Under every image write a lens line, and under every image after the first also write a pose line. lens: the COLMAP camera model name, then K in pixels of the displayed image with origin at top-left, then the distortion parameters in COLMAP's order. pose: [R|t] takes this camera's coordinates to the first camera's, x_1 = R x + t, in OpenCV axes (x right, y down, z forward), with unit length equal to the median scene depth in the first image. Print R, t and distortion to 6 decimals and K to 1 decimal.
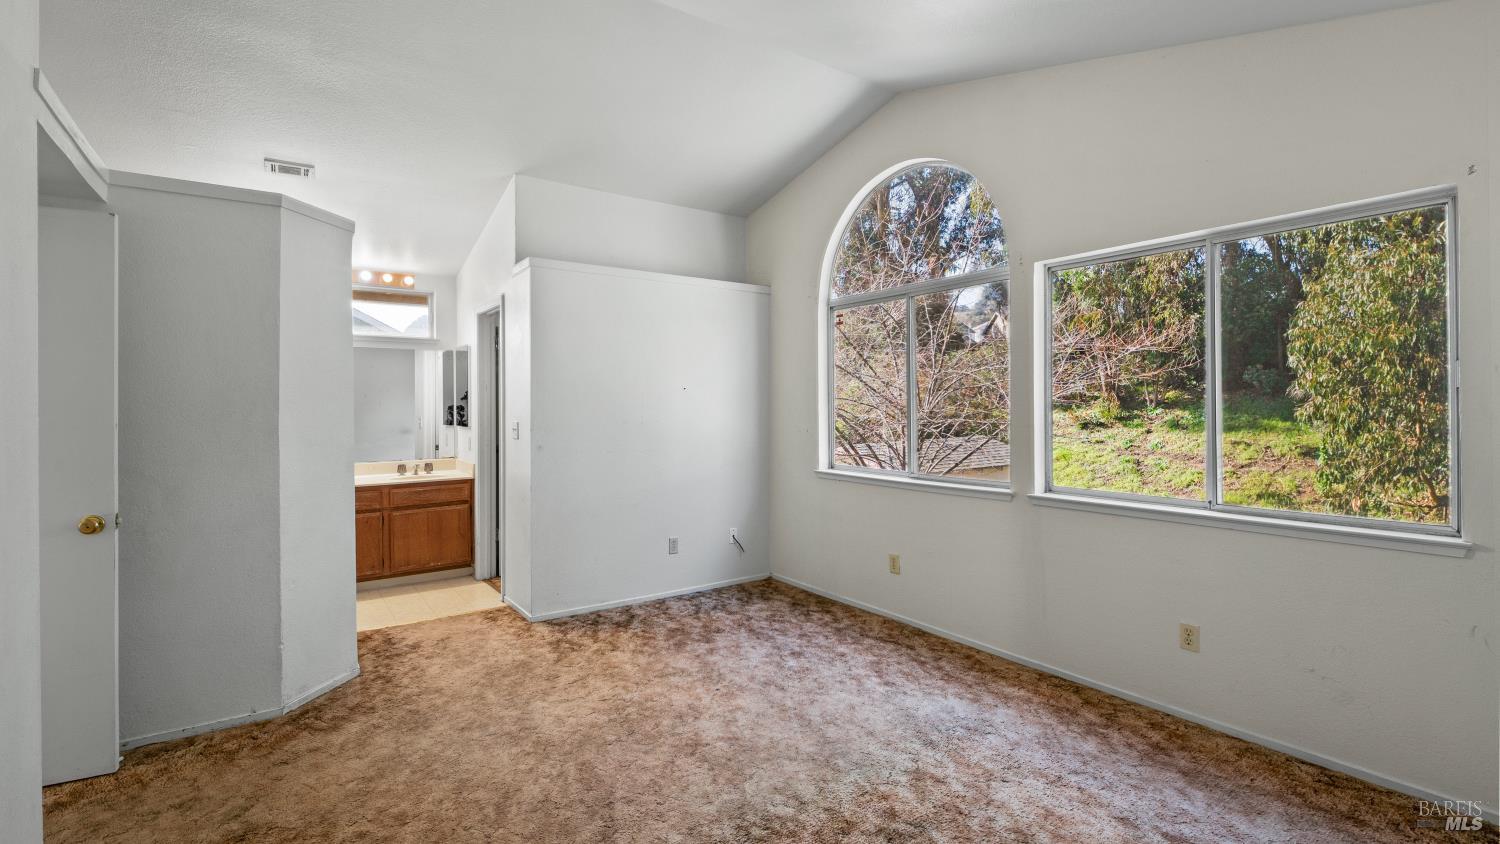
lens RADIAL K [[673.4, 0, 707.6], [0, 673.4, 401.0], [0, 0, 1]] dist [0.013124, -0.006661]
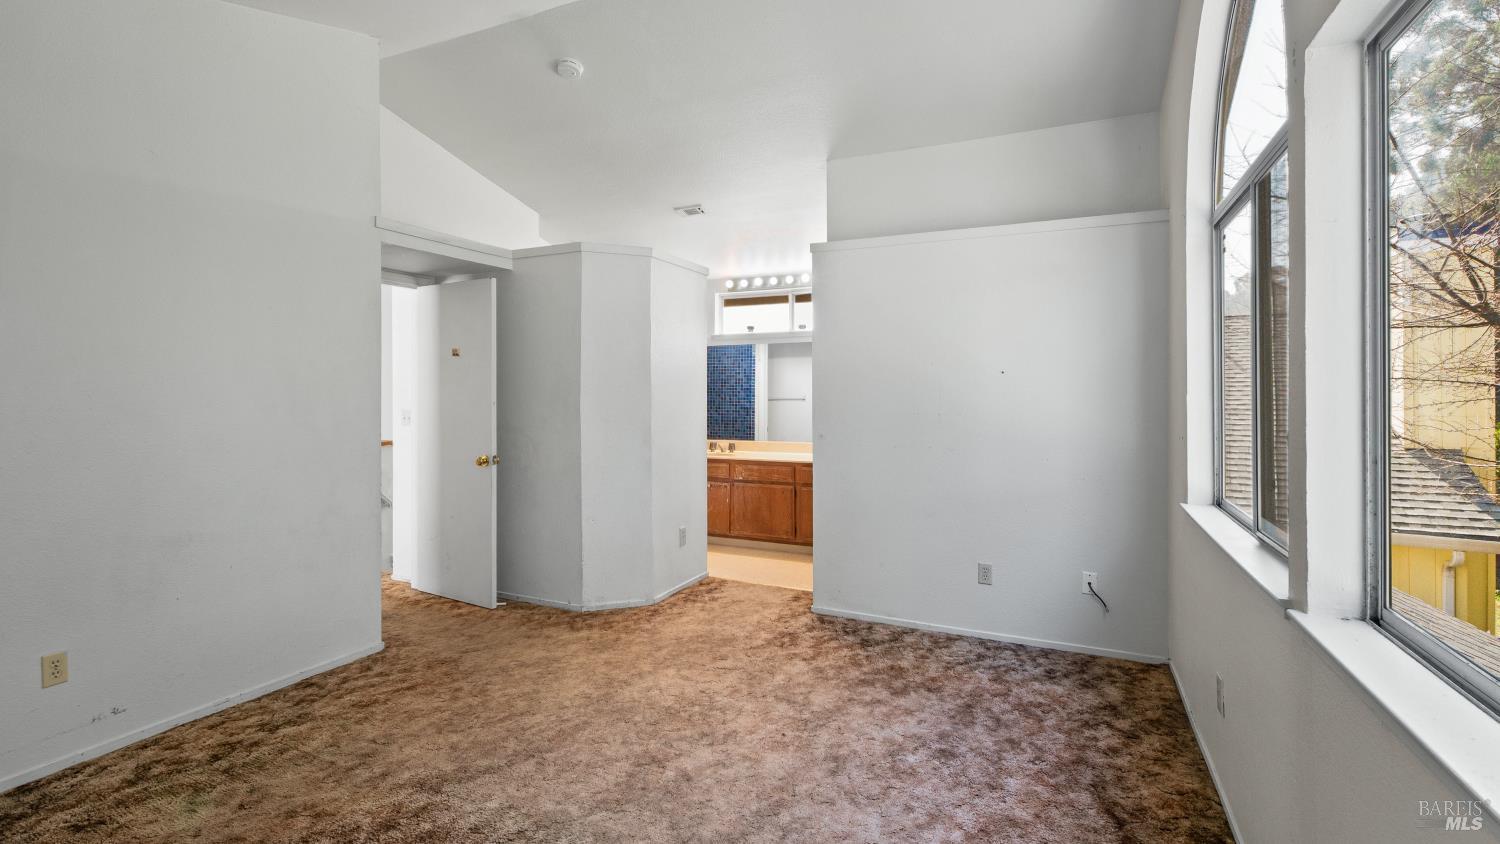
lens RADIAL K [[673.4, 0, 730.2], [0, 673.4, 387.4], [0, 0, 1]] dist [0.013124, -0.006661]
pose [[0.516270, -0.000555, -0.856426, 0.613623], [0.000763, 1.000000, -0.000187, -0.001643], [0.856425, -0.000557, 0.516271, 0.452009]]
